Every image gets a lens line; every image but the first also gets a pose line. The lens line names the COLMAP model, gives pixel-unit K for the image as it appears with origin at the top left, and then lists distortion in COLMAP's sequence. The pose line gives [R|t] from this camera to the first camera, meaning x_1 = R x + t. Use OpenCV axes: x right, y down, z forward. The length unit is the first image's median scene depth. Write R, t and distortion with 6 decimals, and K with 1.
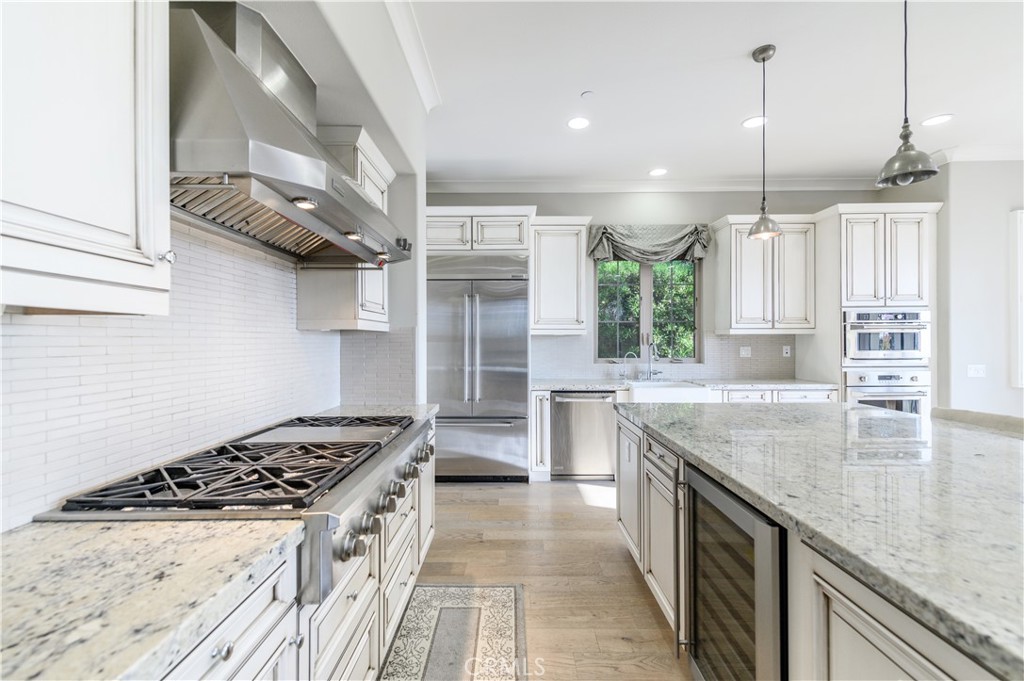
lens RADIAL K [[430.9, 0, 512.0], [0, 430.9, 340.5], [0, 0, 1]] dist [0.013007, -0.000215]
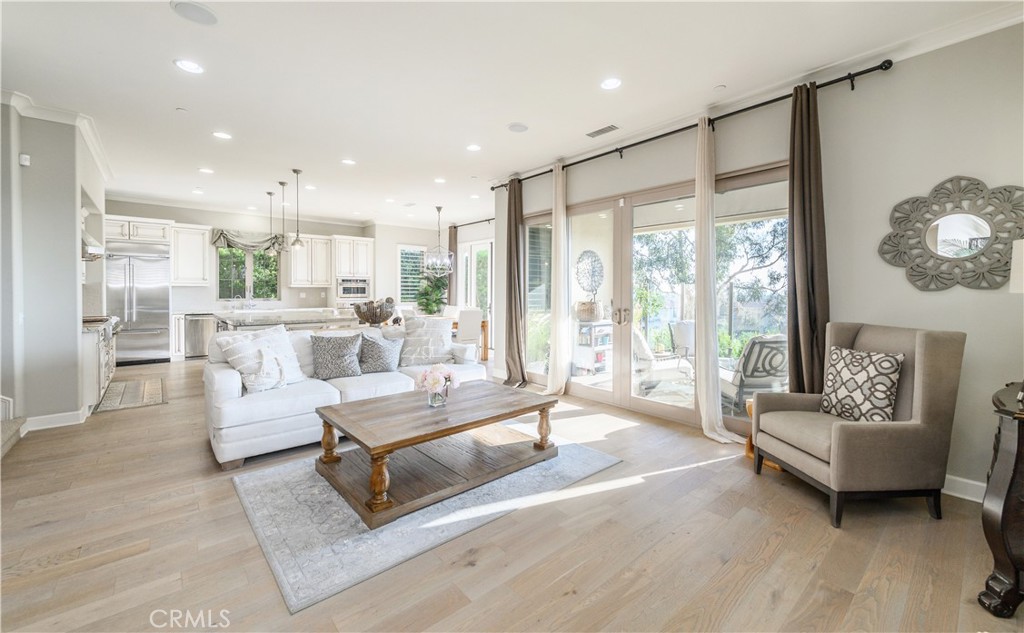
lens RADIAL K [[409.7, 0, 514.6], [0, 409.7, 295.6], [0, 0, 1]] dist [0.008722, -0.000119]
pose [[0.752592, -0.001267, 0.658486, -0.015132], [-0.007717, 0.999912, 0.010745, -0.001331], [-0.658442, -0.013168, 0.752516, -1.413673]]
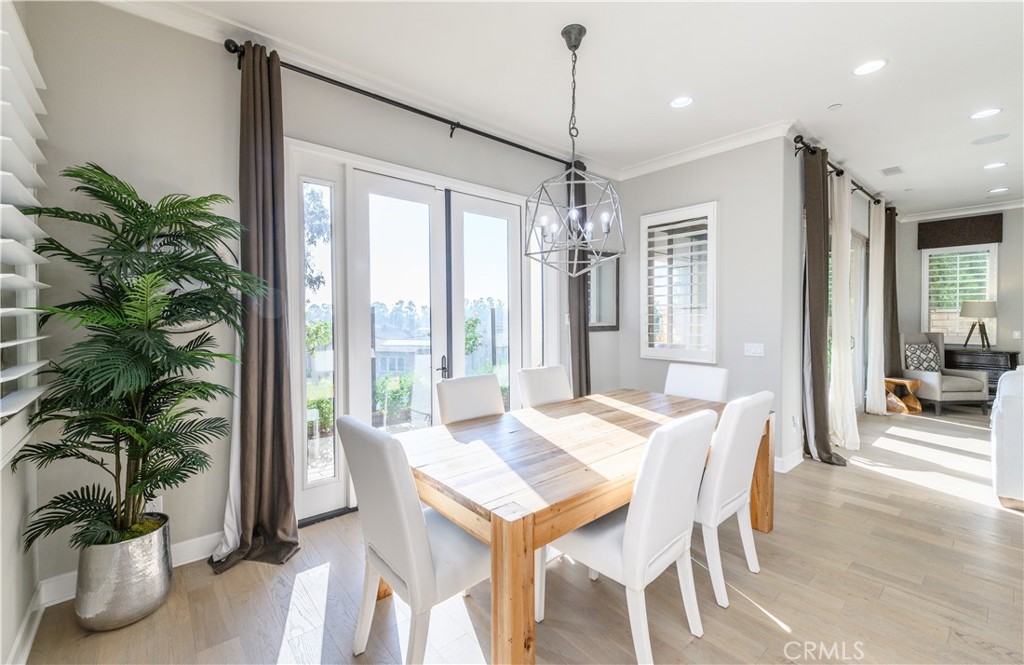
lens RADIAL K [[416.0, 0, 509.7], [0, 416.0, 322.5], [0, 0, 1]] dist [0.018067, -0.006109]
pose [[-0.649471, -0.006247, 0.760360, 0.661286], [0.003341, 0.999933, 0.011068, -0.009747], [-0.760379, 0.009729, -0.649407, 0.845921]]
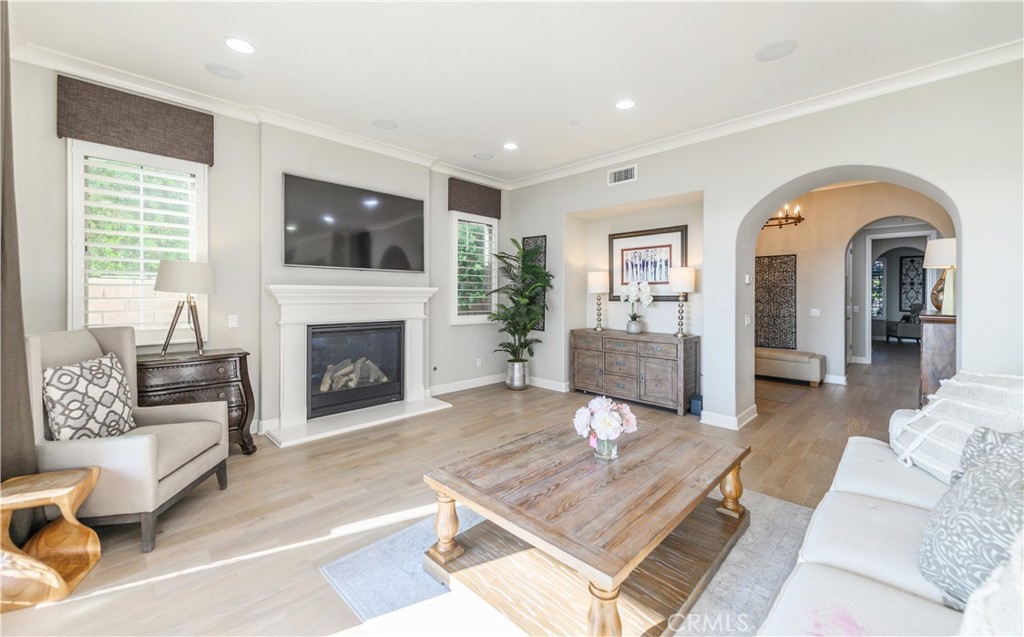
lens RADIAL K [[404.2, 0, 513.4], [0, 404.2, 298.6], [0, 0, 1]] dist [0.008313, -0.000116]
pose [[-0.697249, 0.007230, -0.716793, 0.845036], [0.000981, 0.999958, 0.009131, -0.000283], [0.716828, 0.005664, -0.697227, -0.462497]]
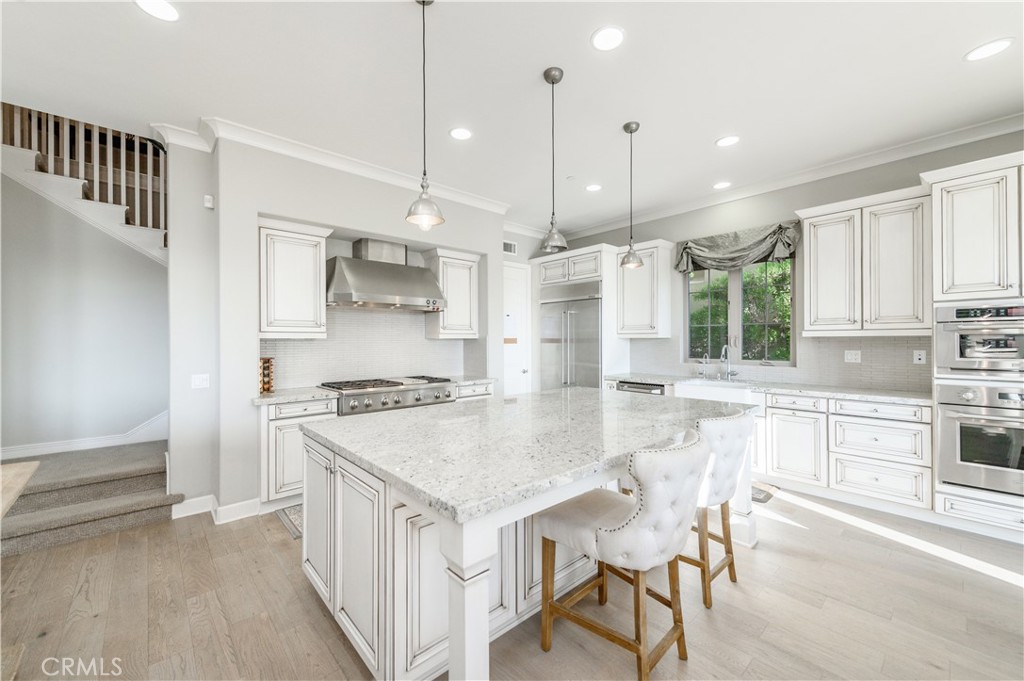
lens RADIAL K [[401.9, 0, 512.9], [0, 401.9, 339.6], [0, 0, 1]] dist [0.018029, -0.006214]
pose [[0.674096, -0.000851, -0.738644, 0.780510], [0.003106, 0.999994, 0.001683, -0.012118], [0.738638, -0.003429, 0.674094, -0.060701]]
